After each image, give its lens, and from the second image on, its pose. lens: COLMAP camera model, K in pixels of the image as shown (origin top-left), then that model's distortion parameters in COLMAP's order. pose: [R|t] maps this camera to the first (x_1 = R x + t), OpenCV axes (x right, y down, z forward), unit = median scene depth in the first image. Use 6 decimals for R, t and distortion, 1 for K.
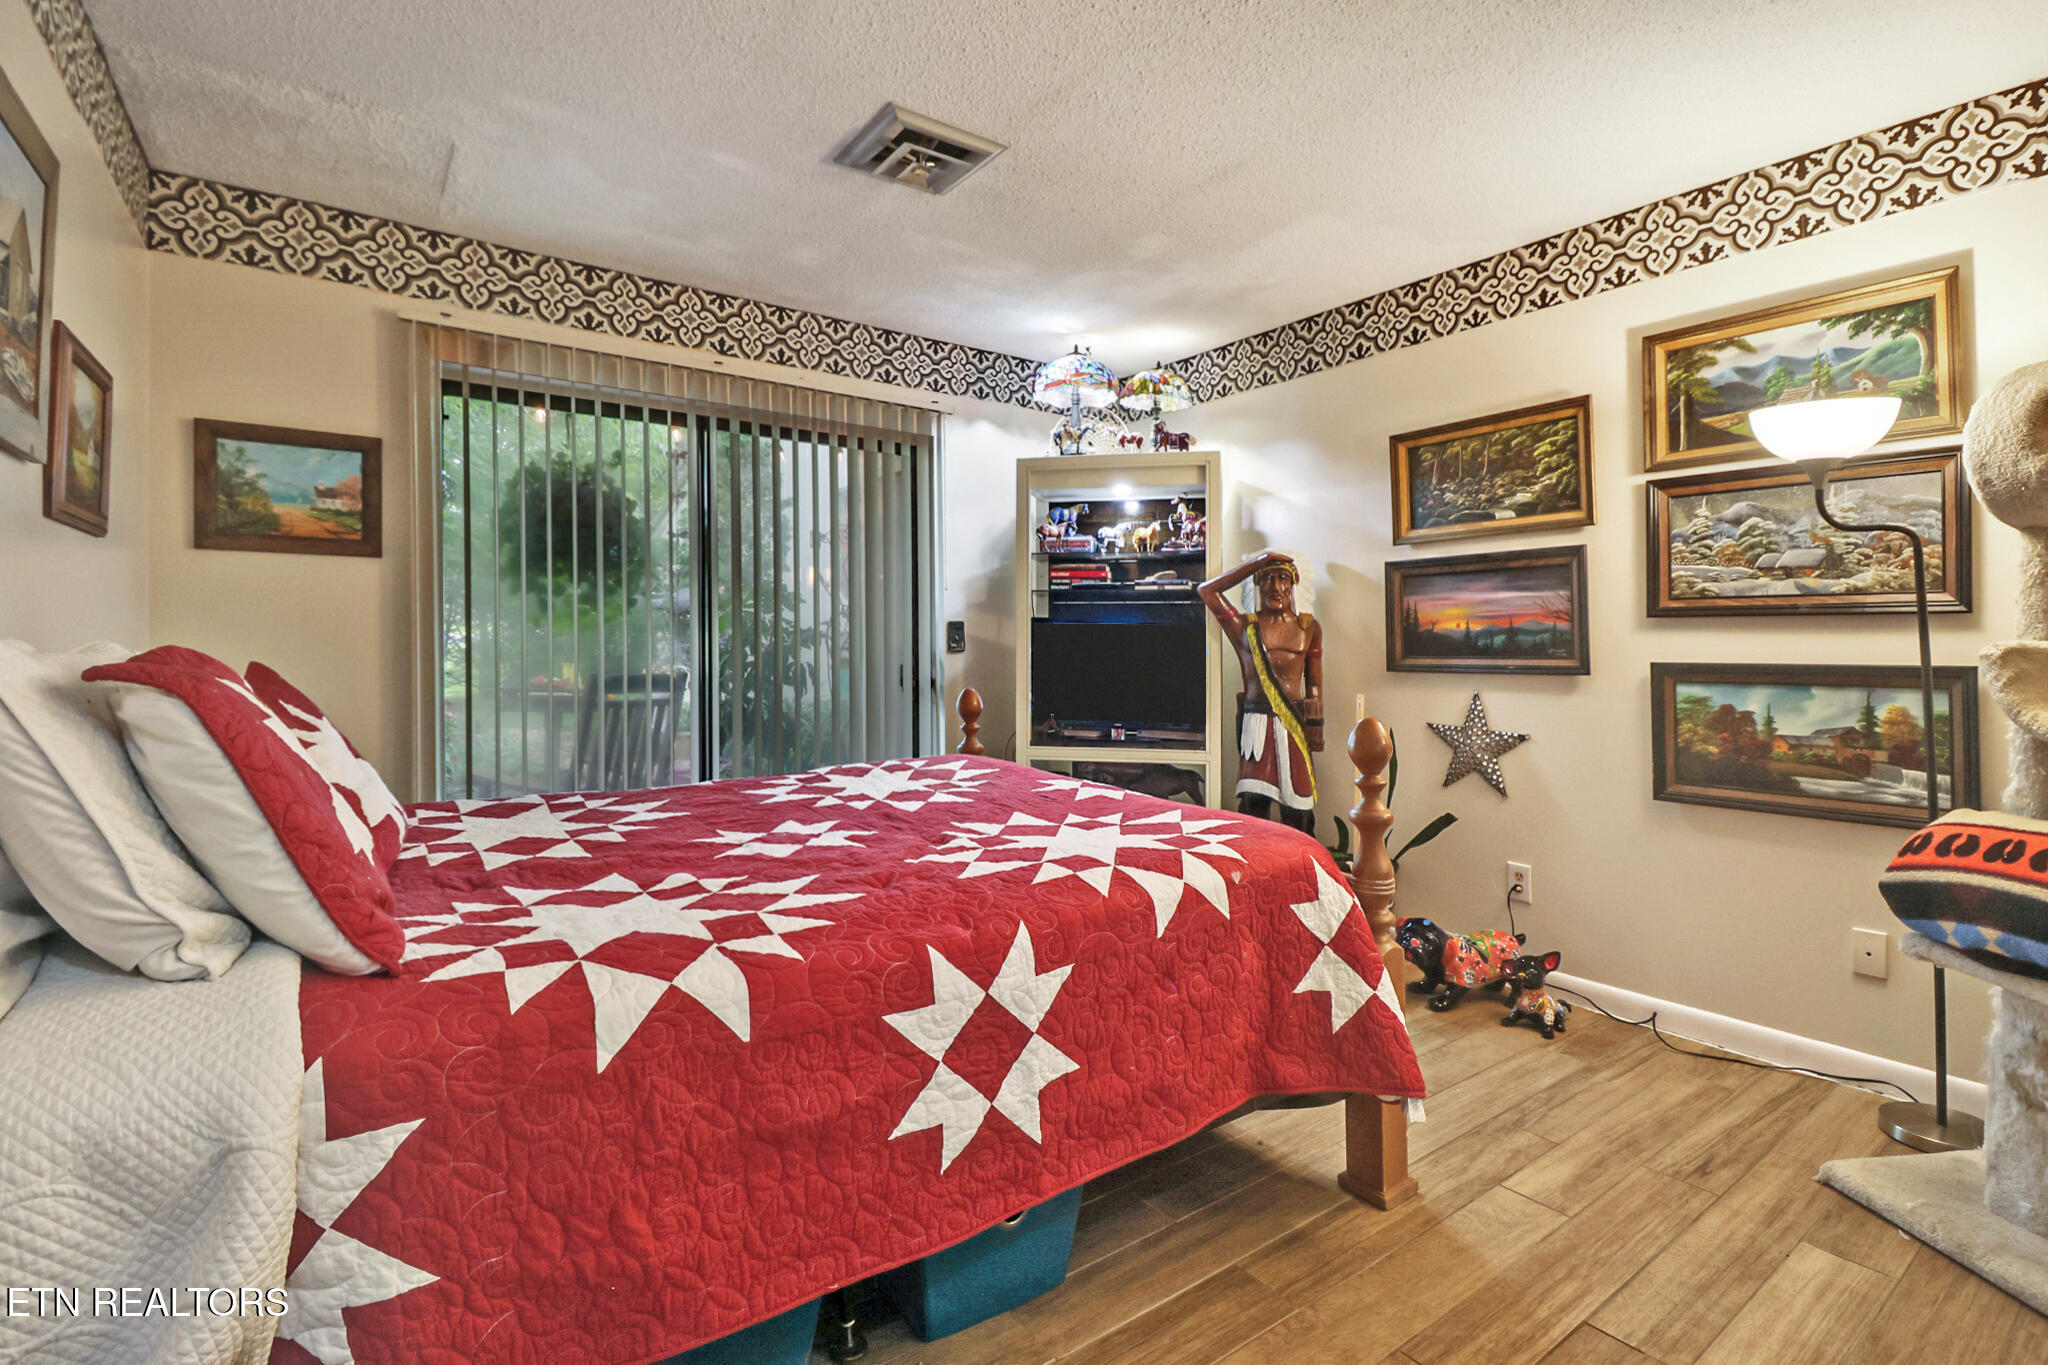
lens RADIAL K [[961.3, 0, 1035.3], [0, 961.3, 636.2], [0, 0, 1]] dist [0.011834, -0.024211]
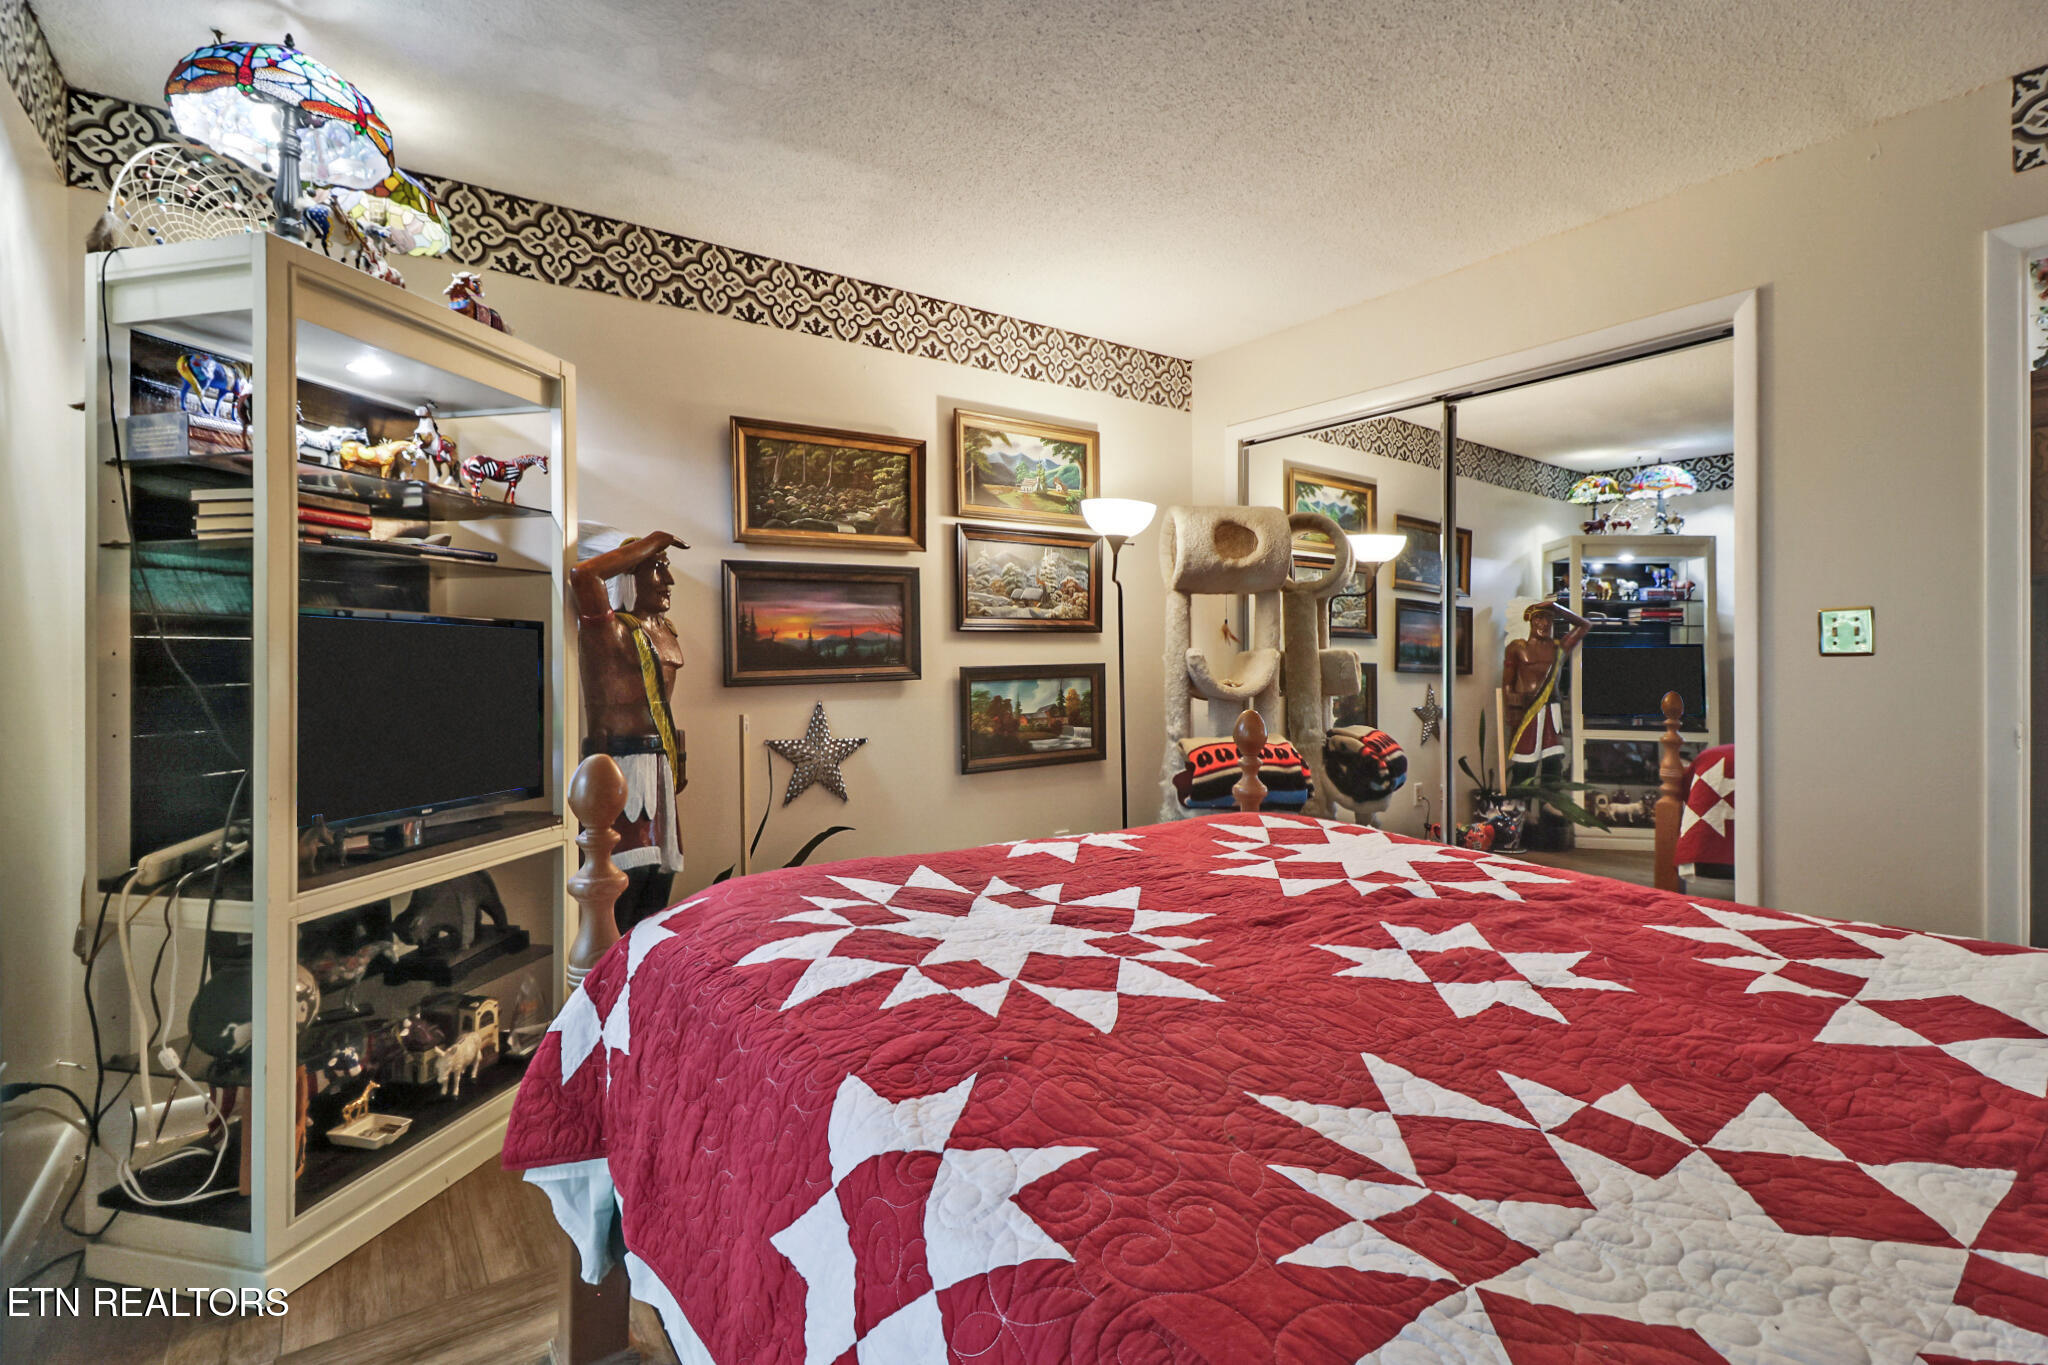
lens RADIAL K [[961.3, 0, 1035.3], [0, 961.3, 636.2], [0, 0, 1]] dist [0.011834, -0.024211]
pose [[-0.015665, 0.006840, 0.999854, -0.564363], [-0.003463, 0.999970, -0.006895, -0.004203], [-0.999871, -0.003571, -0.015641, 0.827304]]
